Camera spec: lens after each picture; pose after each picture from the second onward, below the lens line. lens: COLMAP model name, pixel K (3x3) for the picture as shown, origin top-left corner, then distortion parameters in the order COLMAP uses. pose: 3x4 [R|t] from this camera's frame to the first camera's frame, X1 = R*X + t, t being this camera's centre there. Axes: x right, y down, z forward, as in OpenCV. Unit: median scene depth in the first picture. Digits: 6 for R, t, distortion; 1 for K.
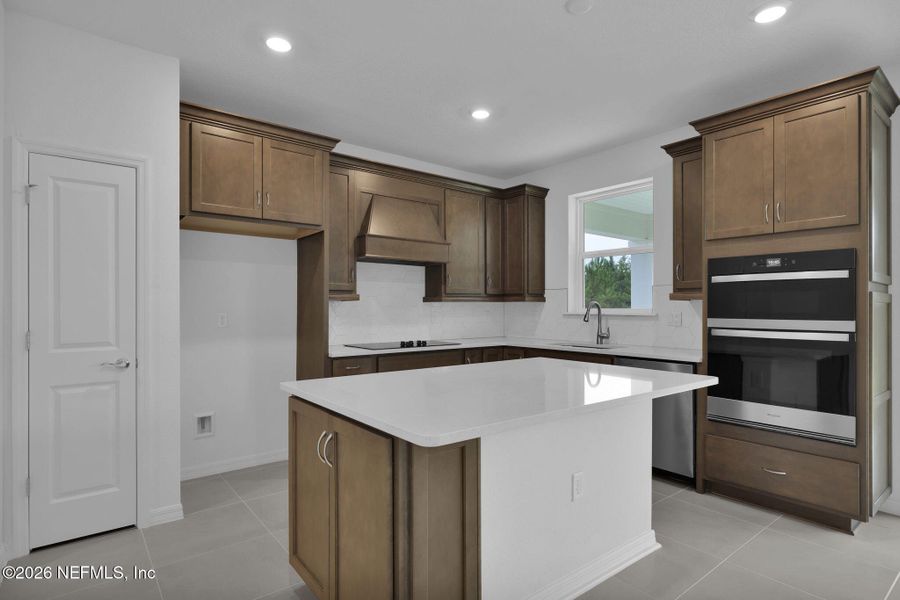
lens RADIAL K [[466.6, 0, 446.7], [0, 466.6, 303.6], [0, 0, 1]] dist [-0.002507, 0.001079]
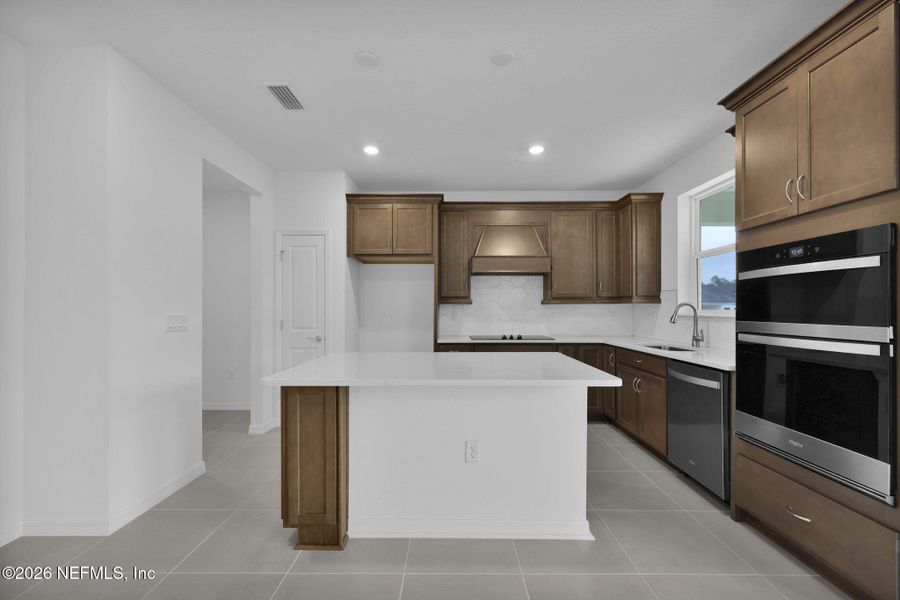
lens RADIAL K [[368.0, 0, 448.2], [0, 368.0, 304.2], [0, 0, 1]] dist [0.000666, -0.000339]
pose [[0.784392, -0.009378, -0.620194, 0.420718], [0.006019, 0.999954, -0.007508, 0.001576], [0.620236, 0.002156, 0.784412, 0.092221]]
